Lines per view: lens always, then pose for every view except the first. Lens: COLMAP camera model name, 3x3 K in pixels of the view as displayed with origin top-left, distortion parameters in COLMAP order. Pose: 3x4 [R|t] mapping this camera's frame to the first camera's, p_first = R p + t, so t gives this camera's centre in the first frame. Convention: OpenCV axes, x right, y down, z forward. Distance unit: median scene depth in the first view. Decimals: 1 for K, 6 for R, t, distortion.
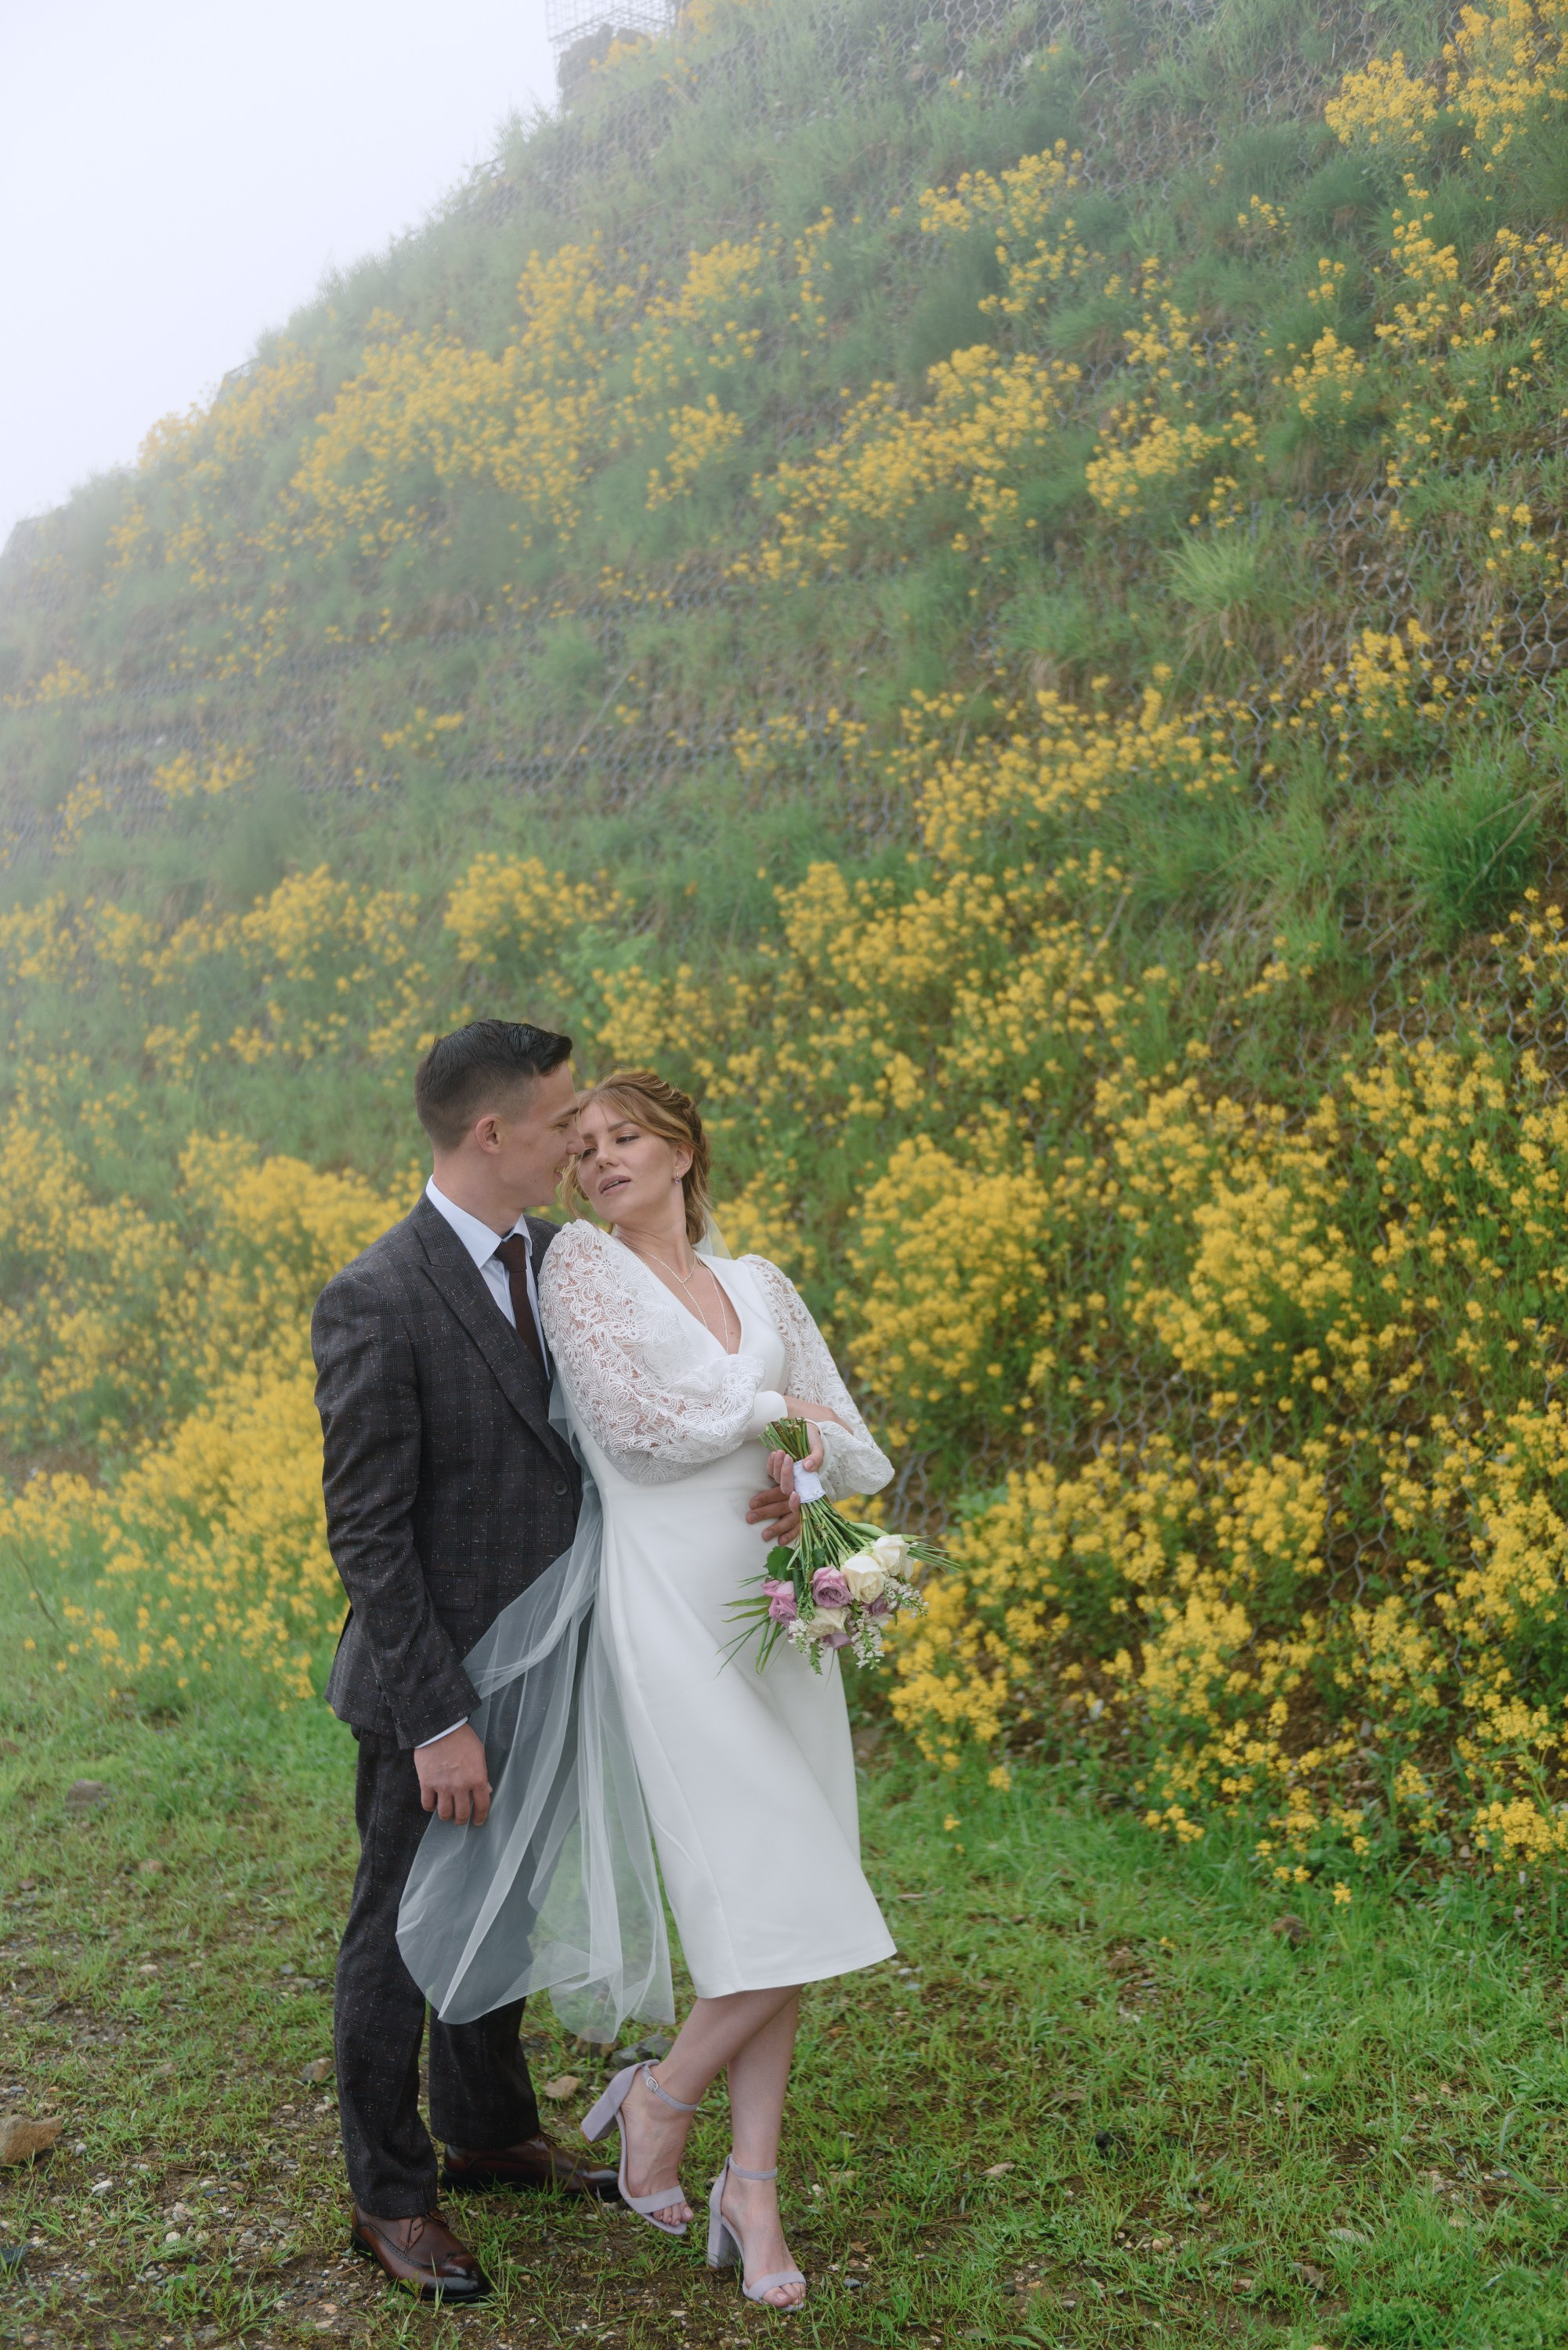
lens RADIAL K [[2793.4, 0, 773.1], [0, 2793.4, 1177.3], [0, 0, 1]] dist [-0.022932, 0.024503]
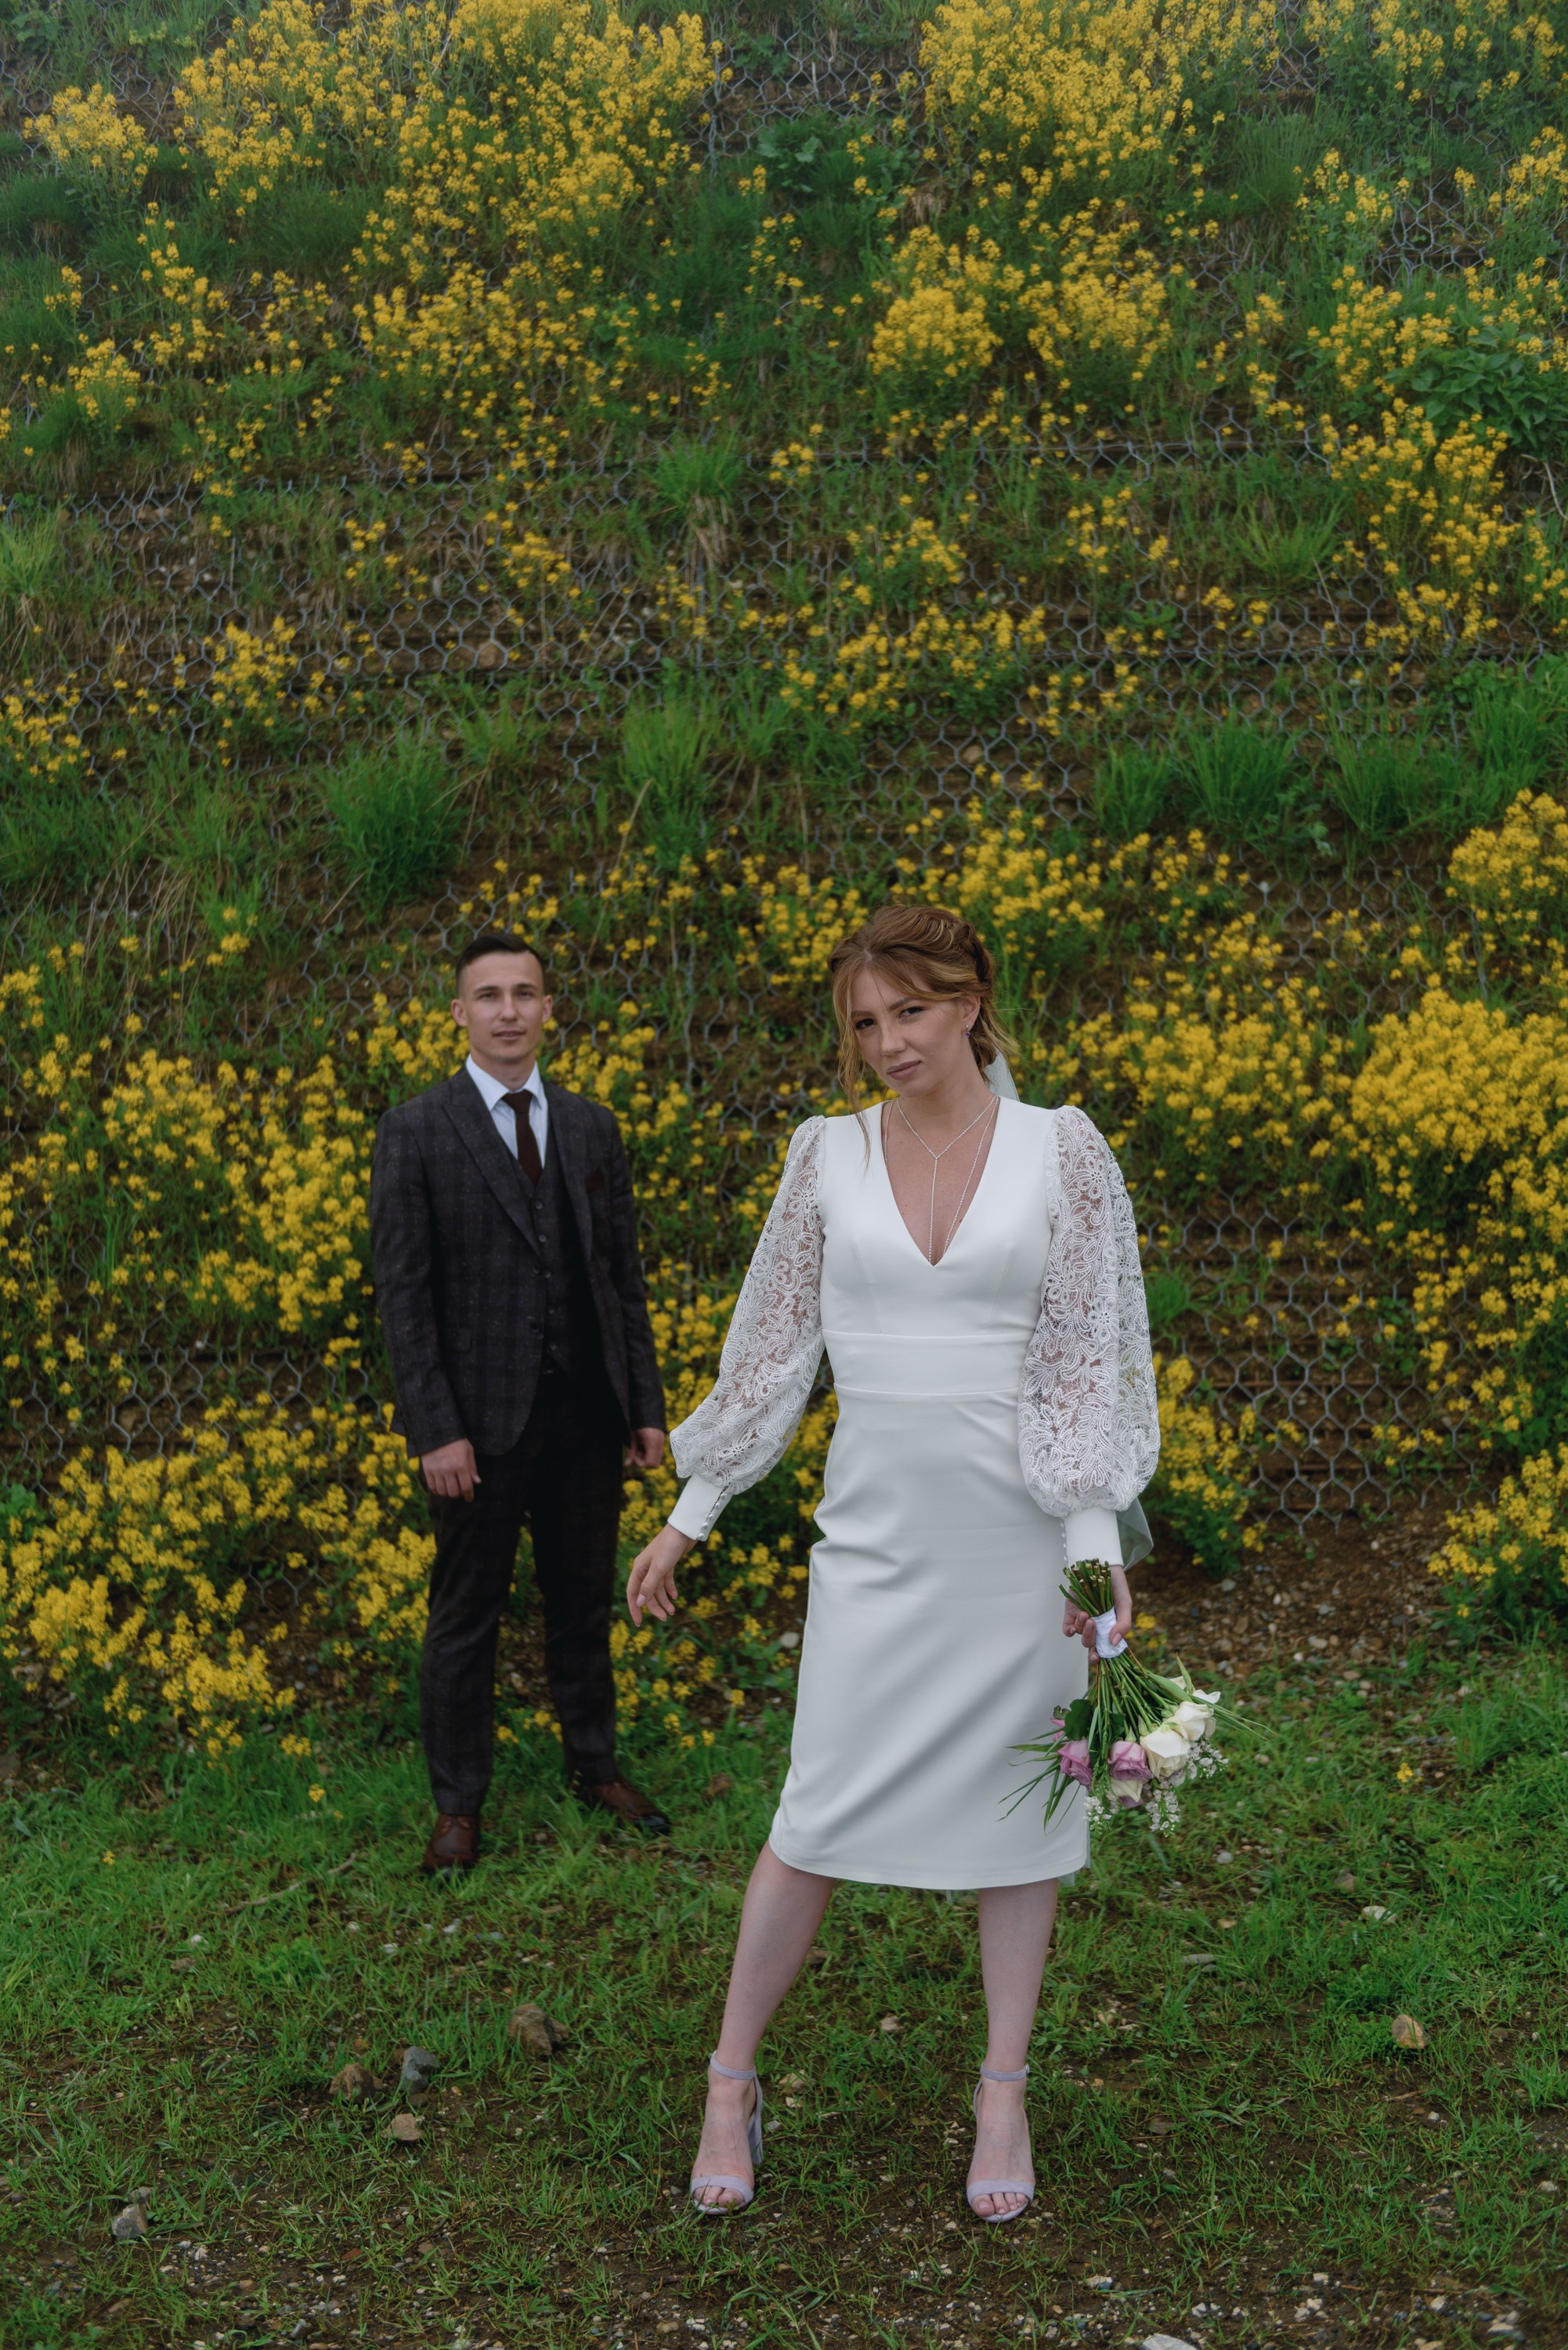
lens RADIAL K [[2449.4, 0, 776.2], [0, 2449.4, 1181.4], [0, 0, 1]] dist [-0.017597, 0.003373]
pose [[0.664090, -0.070158, 0.744354, -0.340682], [0.083862, 0.996295, 0.019085, 0.013067], [-0.742935, 0.049749, 0.667513, 0.229454]]
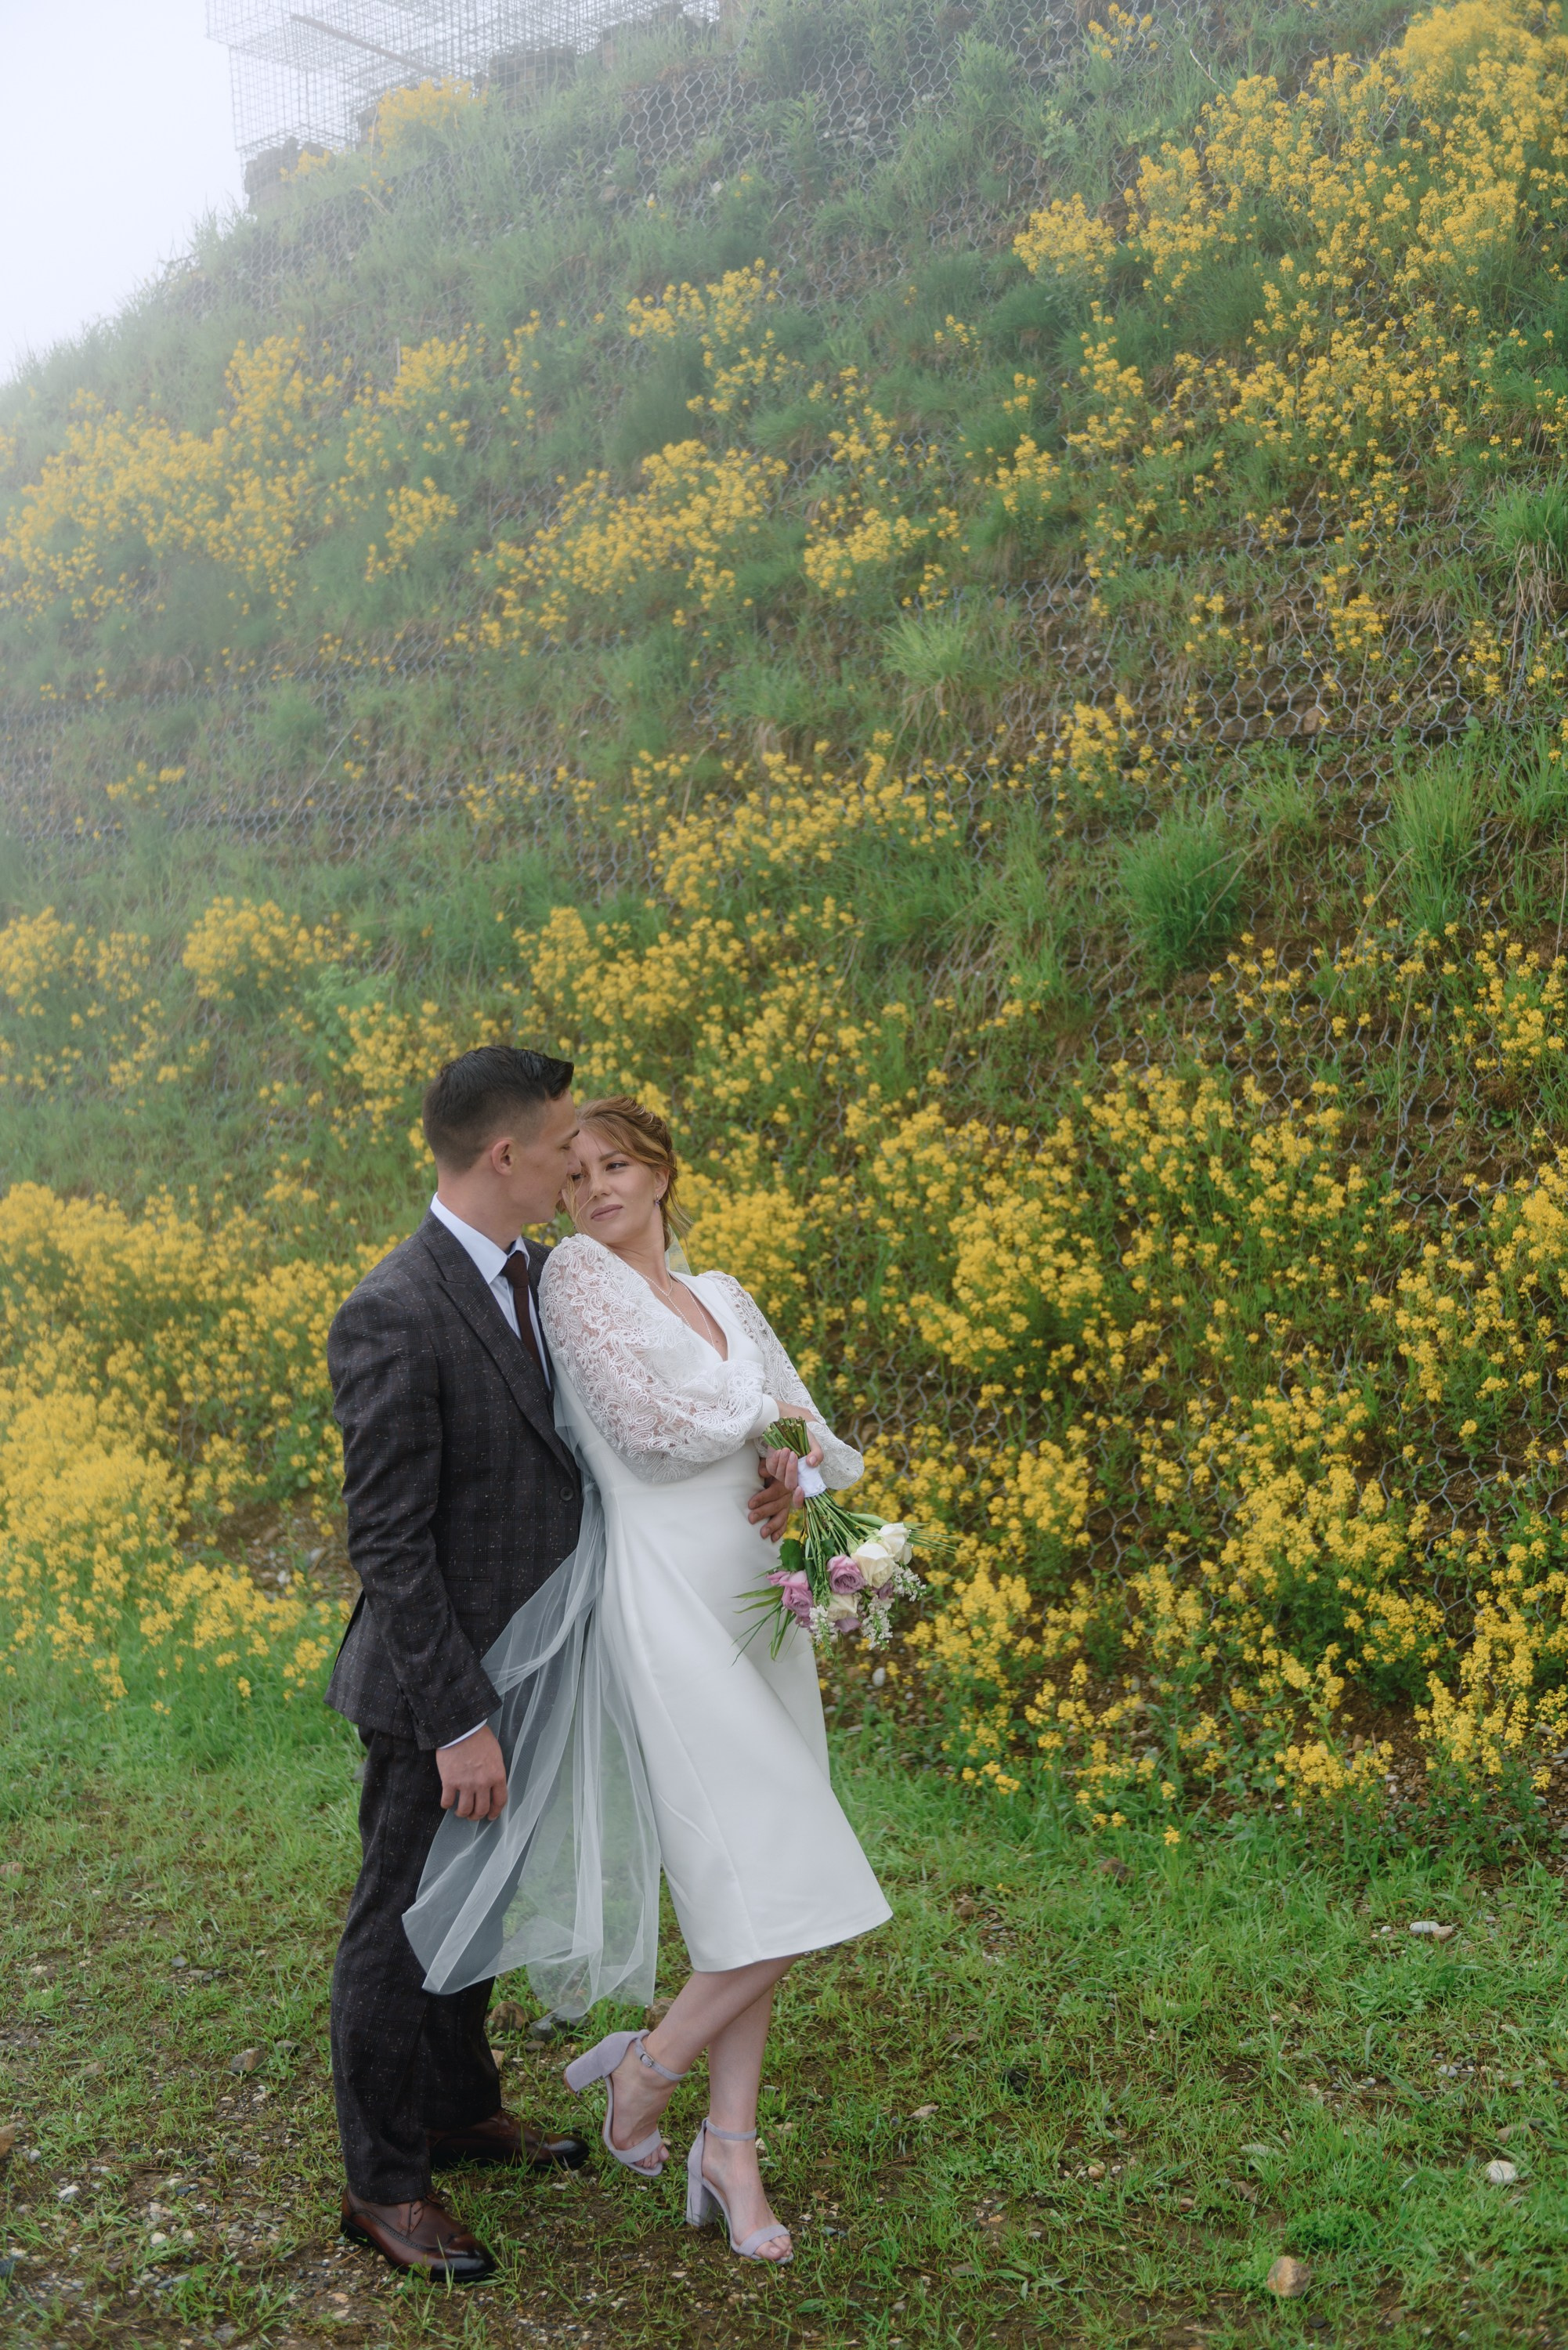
lens RADIAL K [[2489.7, 0, 776.7], [0, 2489.7, 1179.9], [0, 0, 1]] dist [-0.023490, 0.005182]
pose [[0.985337, -0.009637, 0.170345, -0.076010], [0.010839, 0.999922, -0.006128, 0.000564], [-0.170273, 0.007885, 0.985365, 0.034121]]
